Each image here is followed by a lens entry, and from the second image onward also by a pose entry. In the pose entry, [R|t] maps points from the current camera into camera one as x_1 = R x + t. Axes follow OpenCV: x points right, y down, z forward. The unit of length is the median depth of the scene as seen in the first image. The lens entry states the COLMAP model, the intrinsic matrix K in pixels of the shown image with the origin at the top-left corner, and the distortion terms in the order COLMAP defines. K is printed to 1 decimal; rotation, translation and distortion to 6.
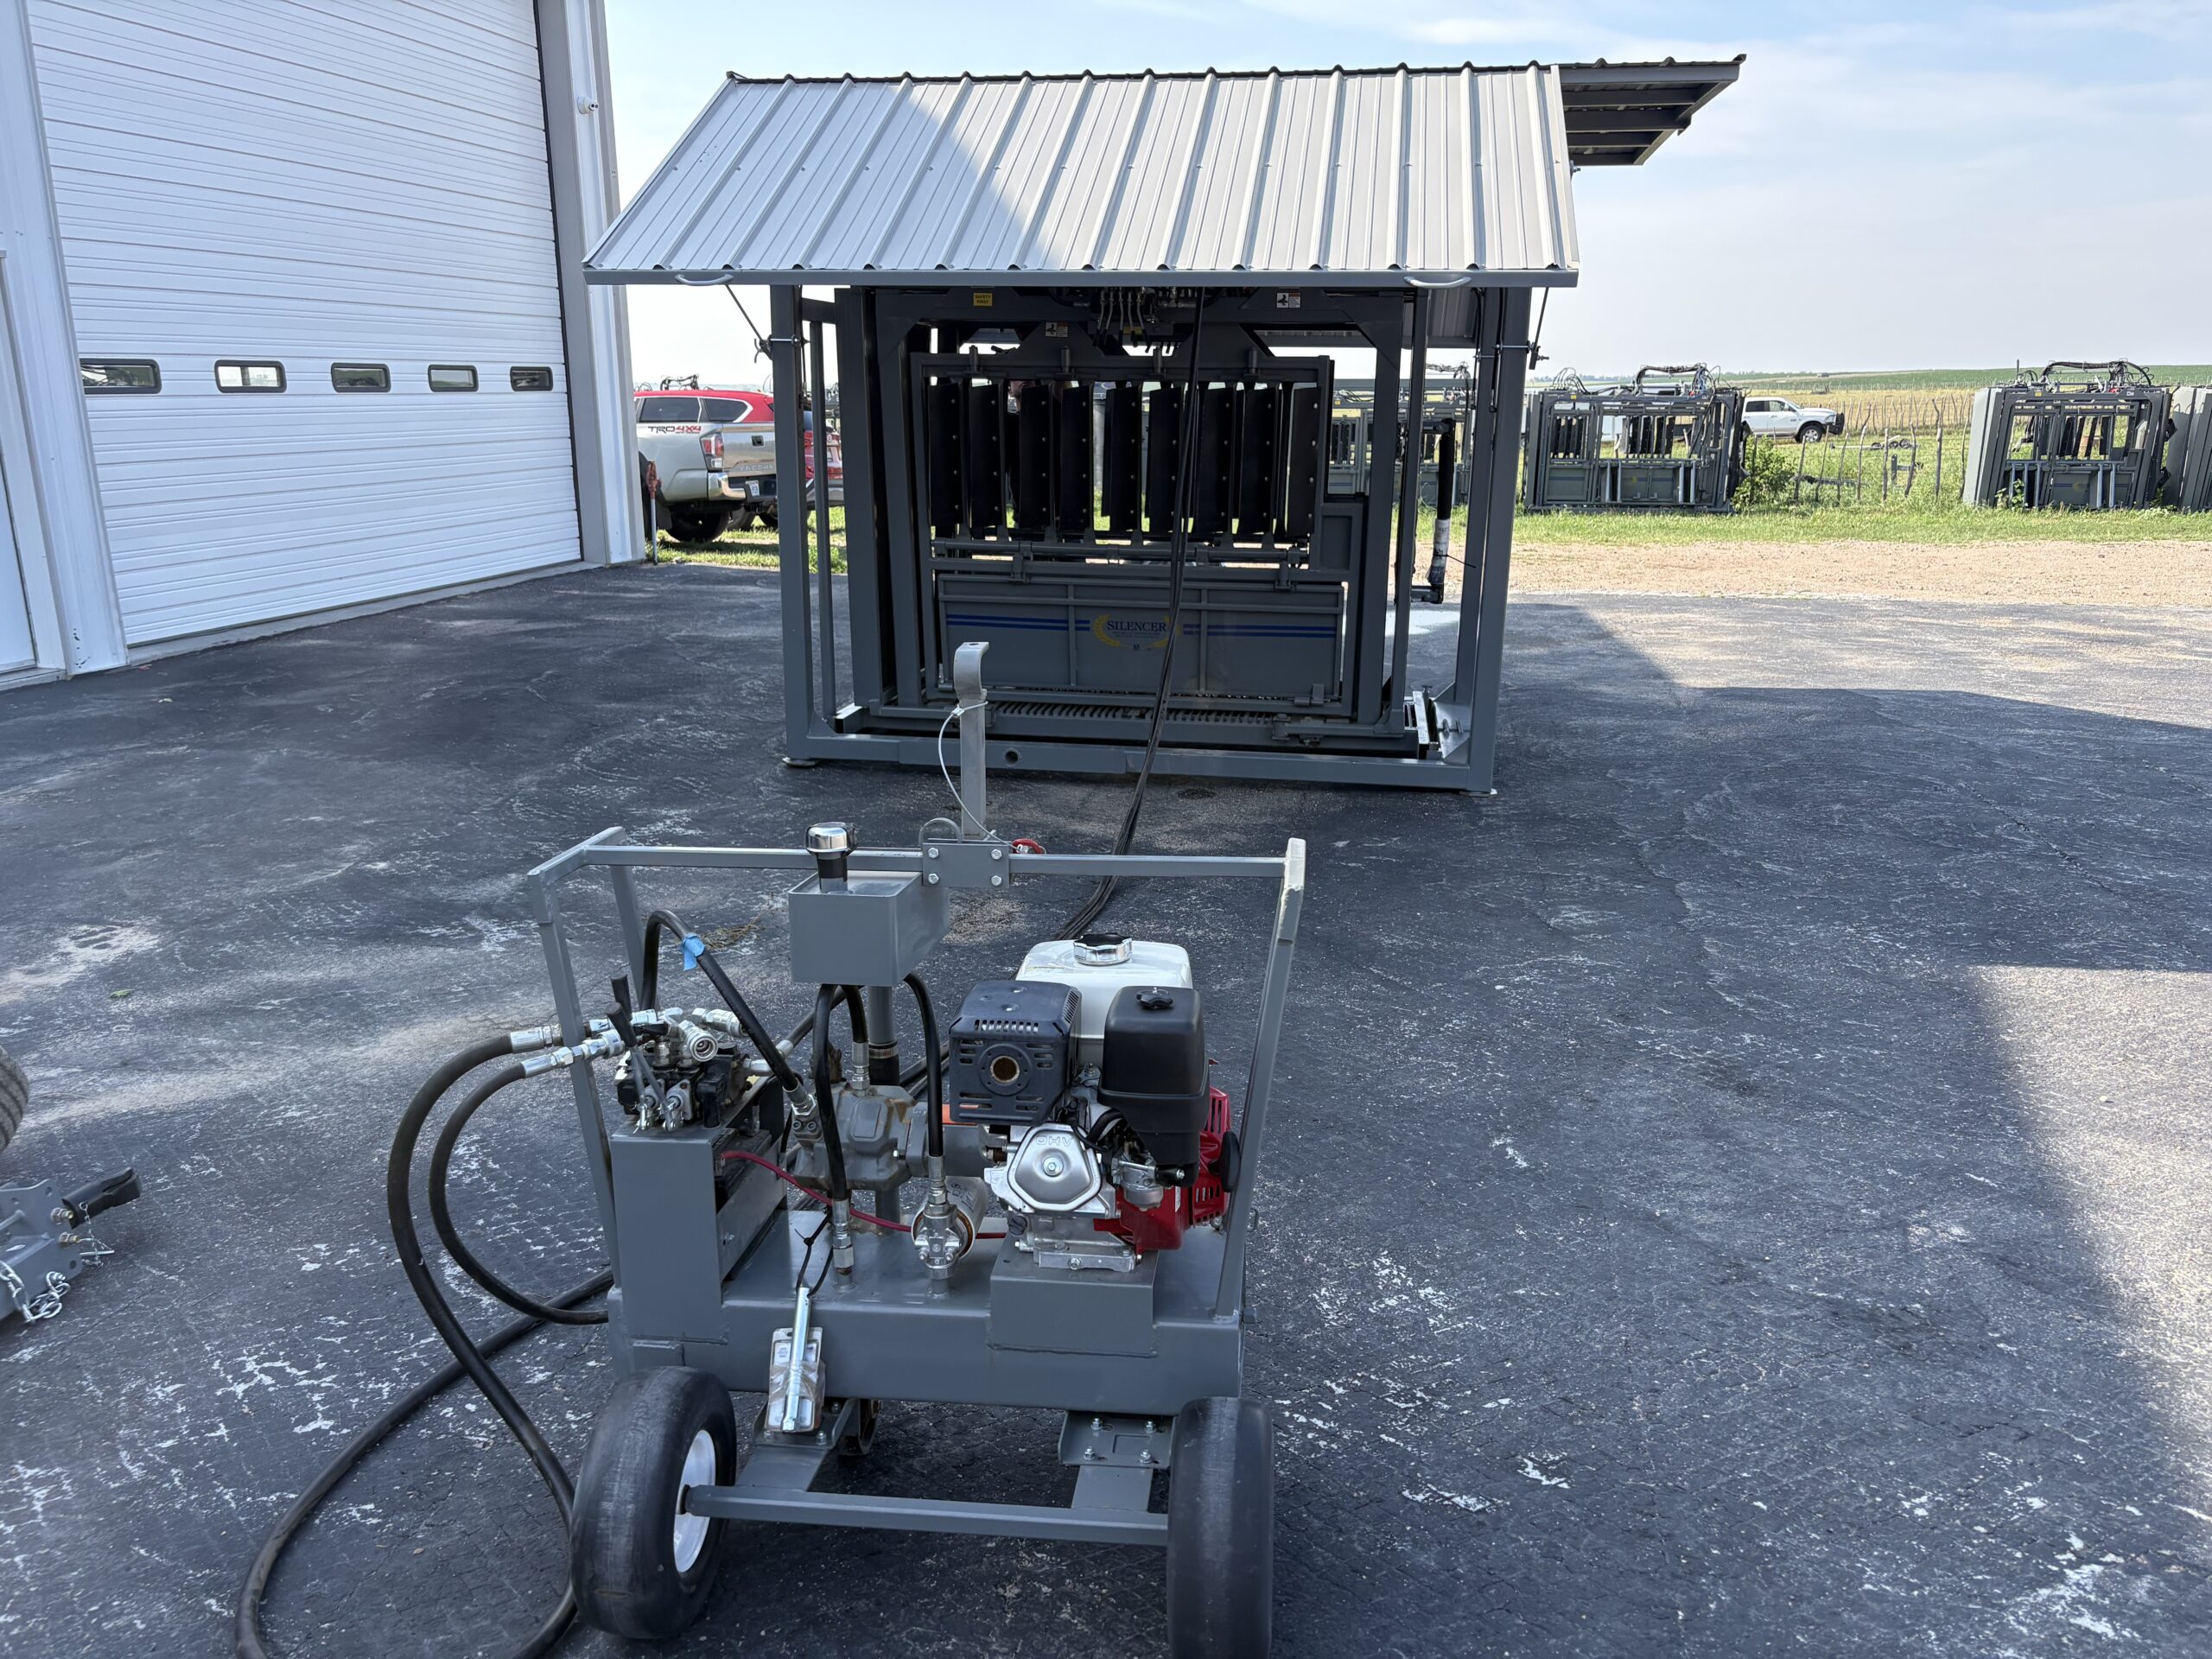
lens RADIAL K [[1668.1, 0, 1106.5], [0, 1668.1, 834.4], [0, 0, 1]] dist [0.043135, -0.048608]
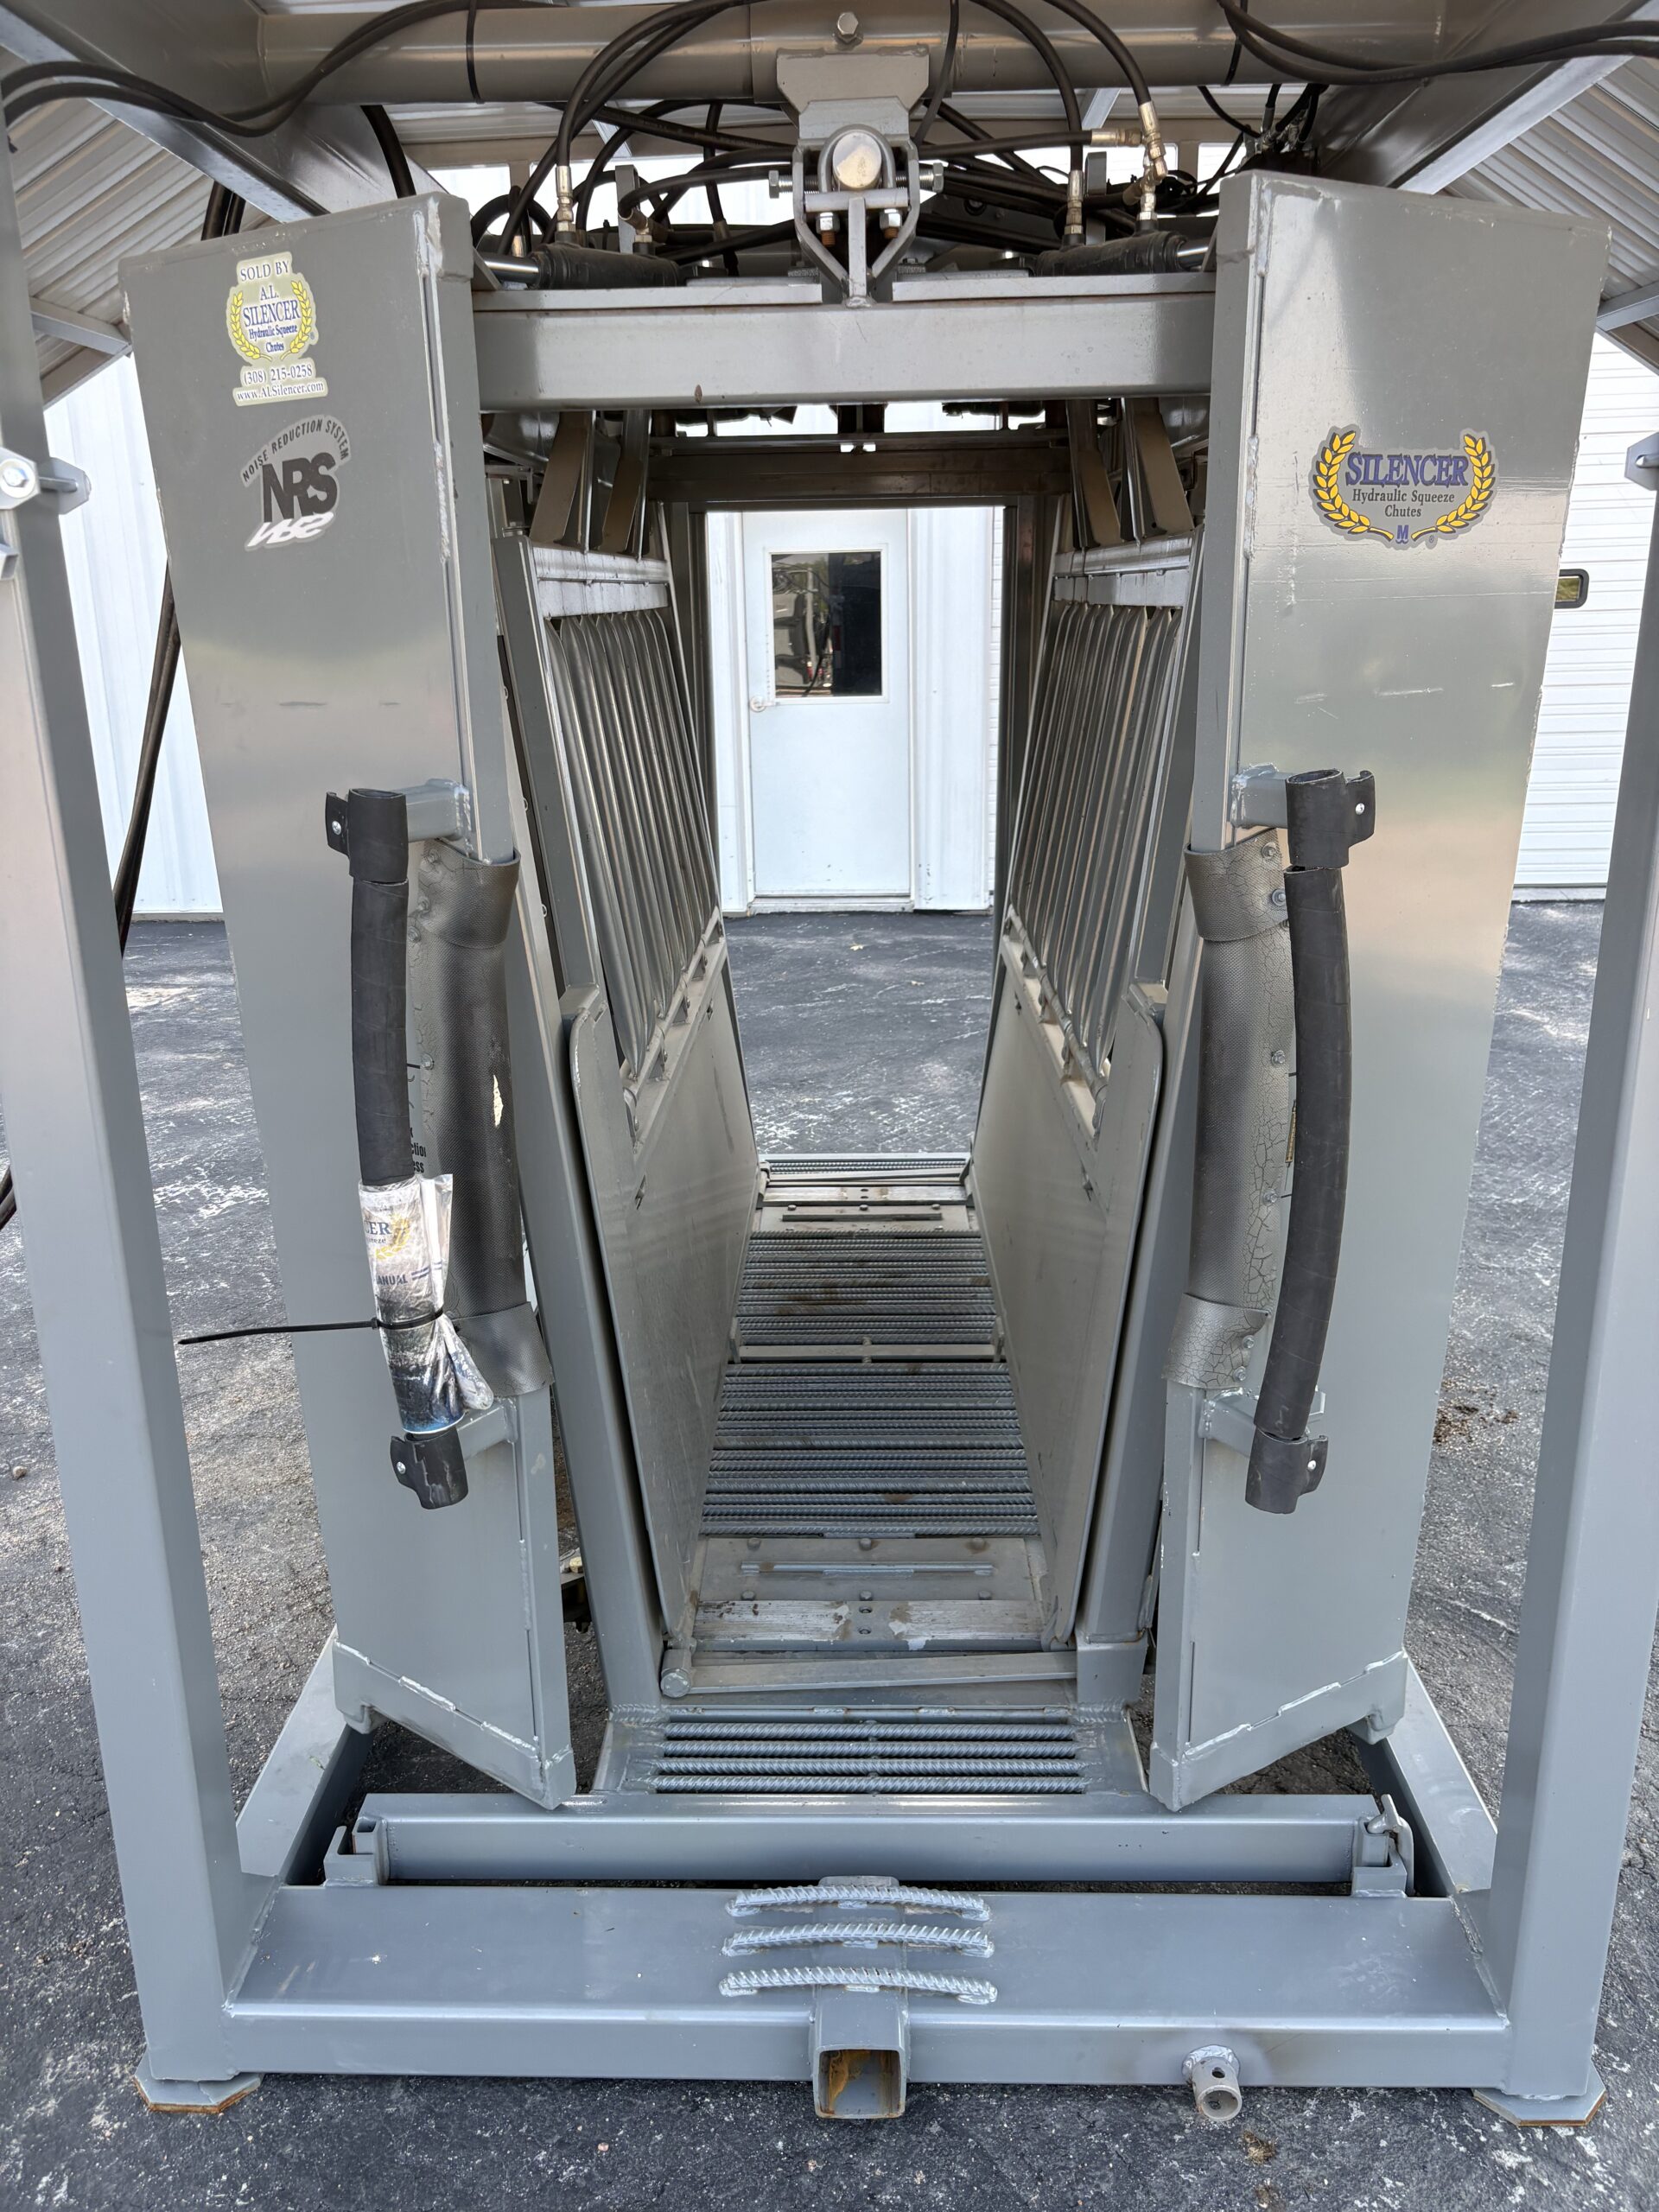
lens RADIAL K [[1678.3, 0, 817.1], [0, 1678.3, 1091.4], [0, 0, 1]] dist [0.011913, 0.017259]
pose [[0.134475, 0.269623, -0.953530, 0.277463], [-0.236762, 0.943142, 0.233295, -0.162126], [0.962216, 0.194388, 0.190665, 0.596777]]
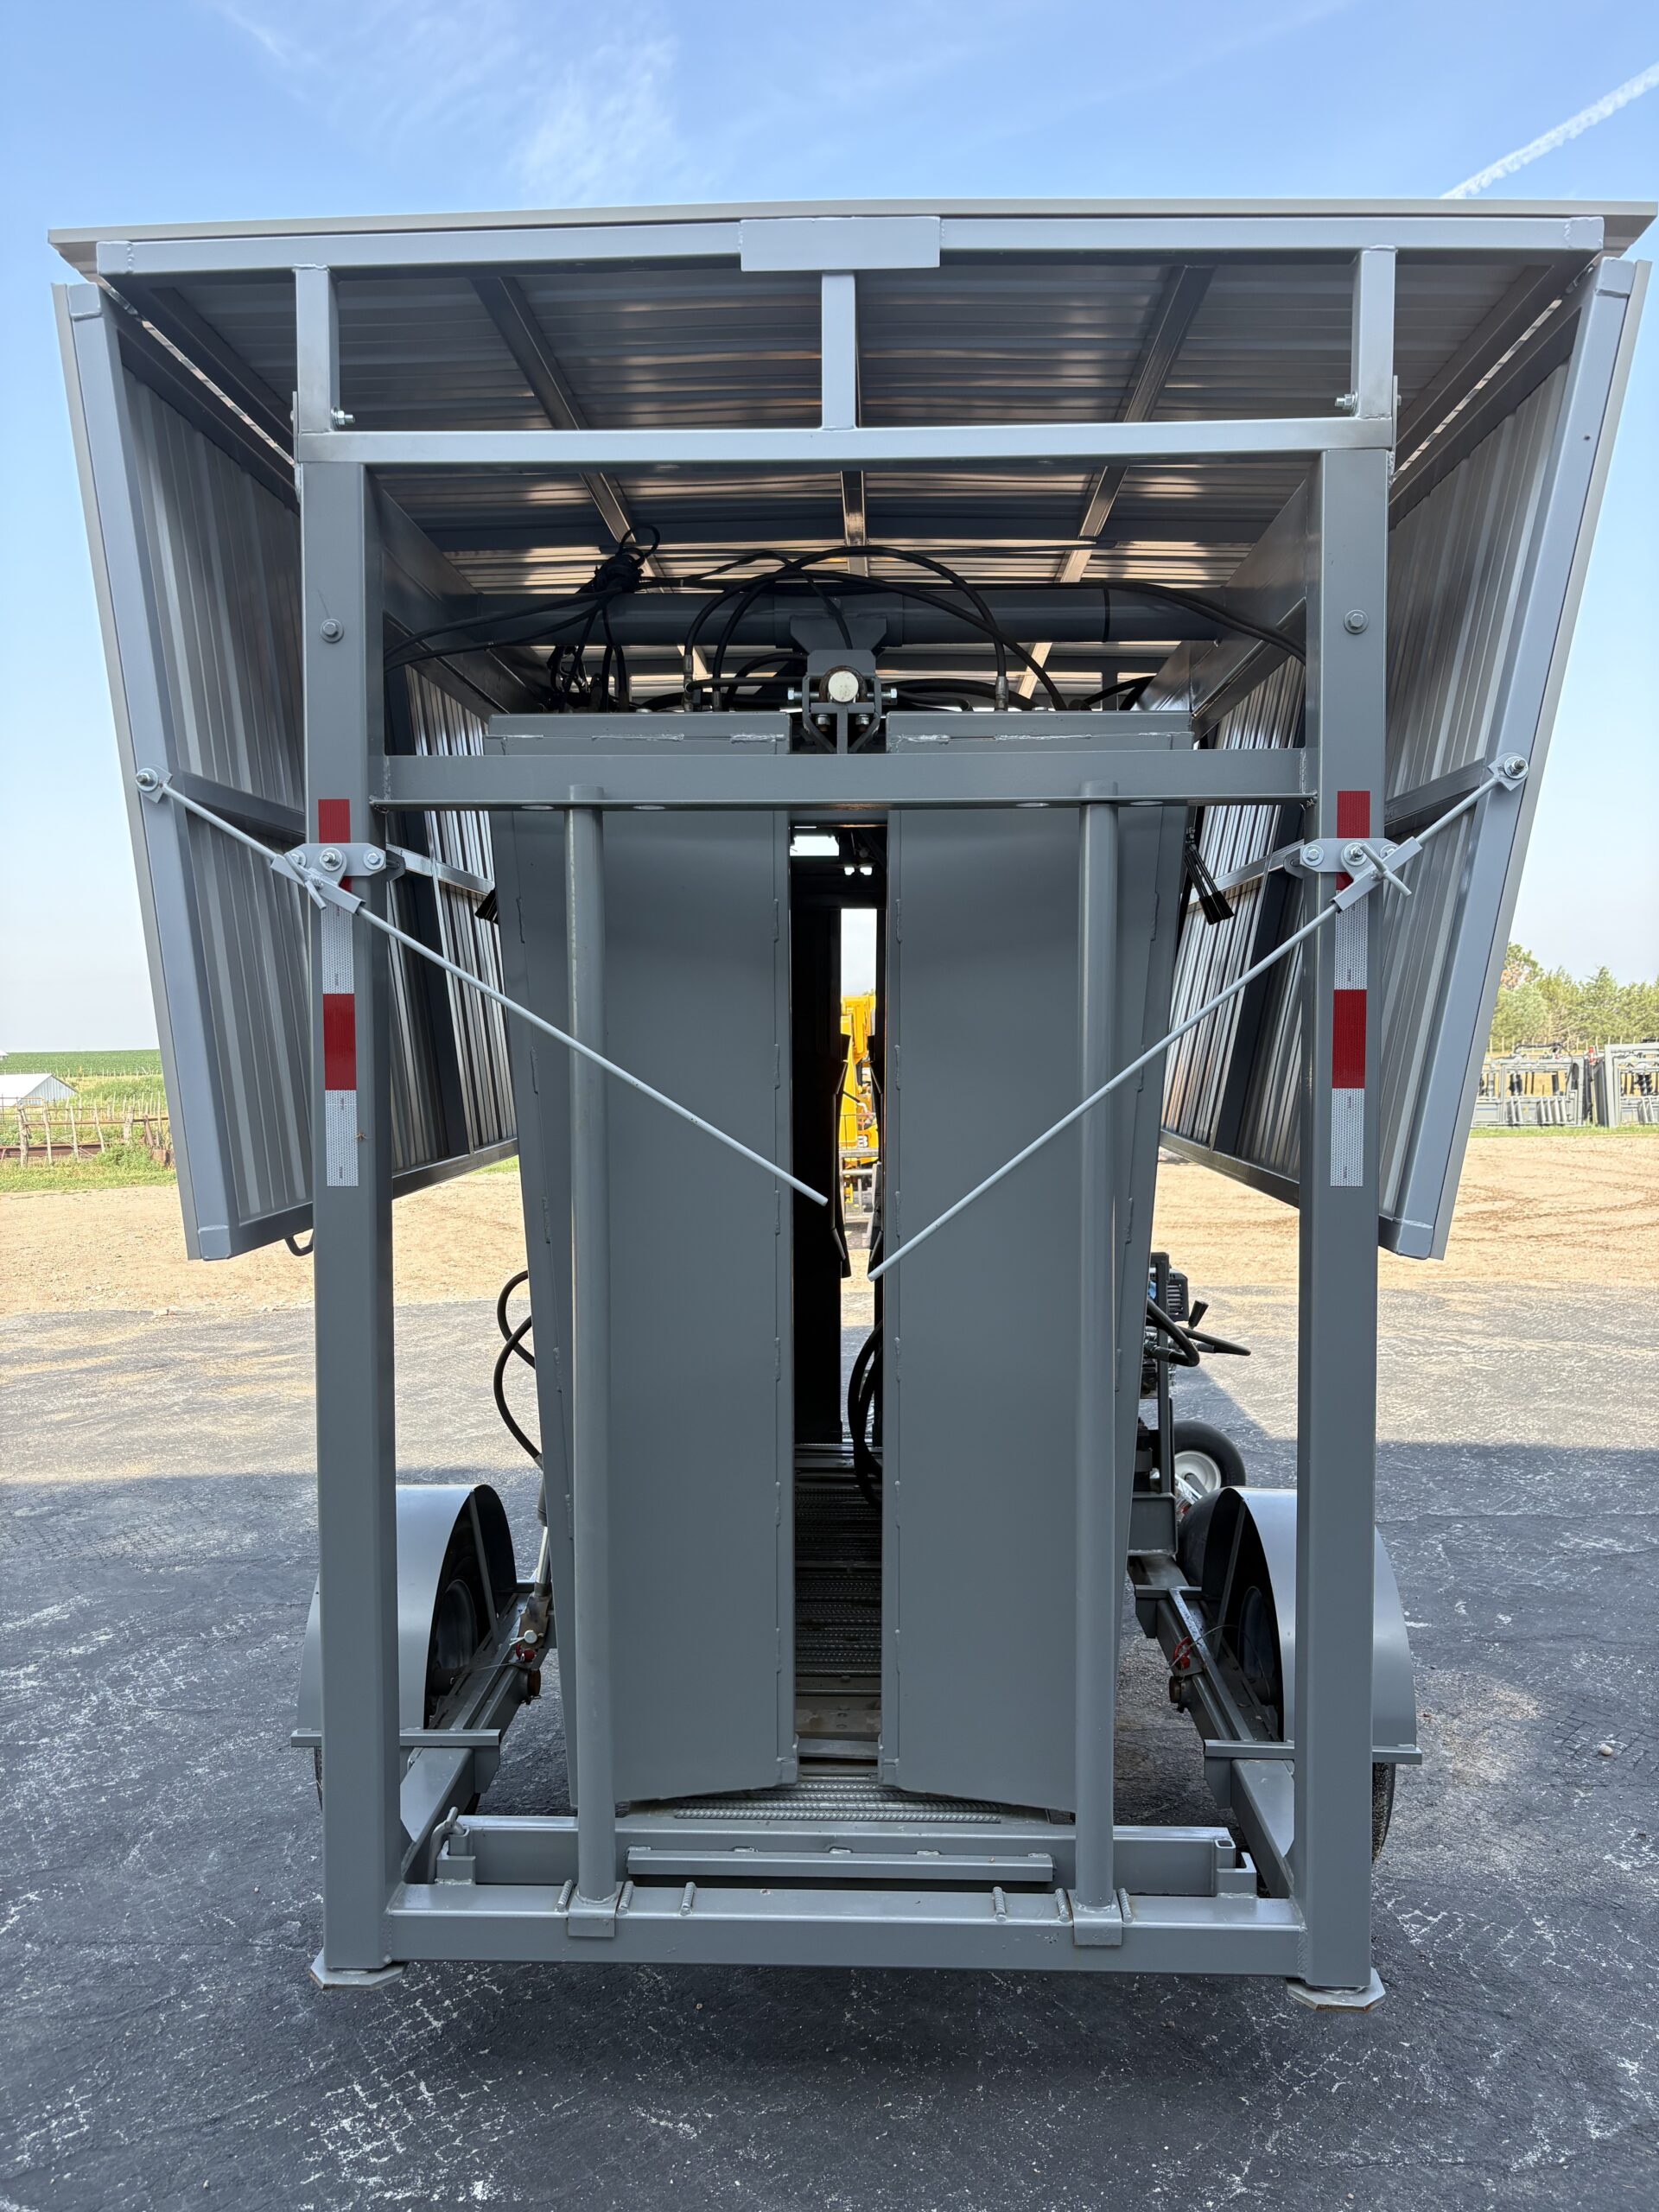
lens RADIAL K [[1673.6, 0, 830.5], [0, 1673.6, 1116.1], [0, 0, 1]] dist [0.026090, -0.011031]
pose [[-0.125179, -0.029399, 0.991698, -0.330323], [0.275006, 0.959366, 0.063154, -0.190243], [-0.953259, 0.280628, -0.112008, 0.679332]]
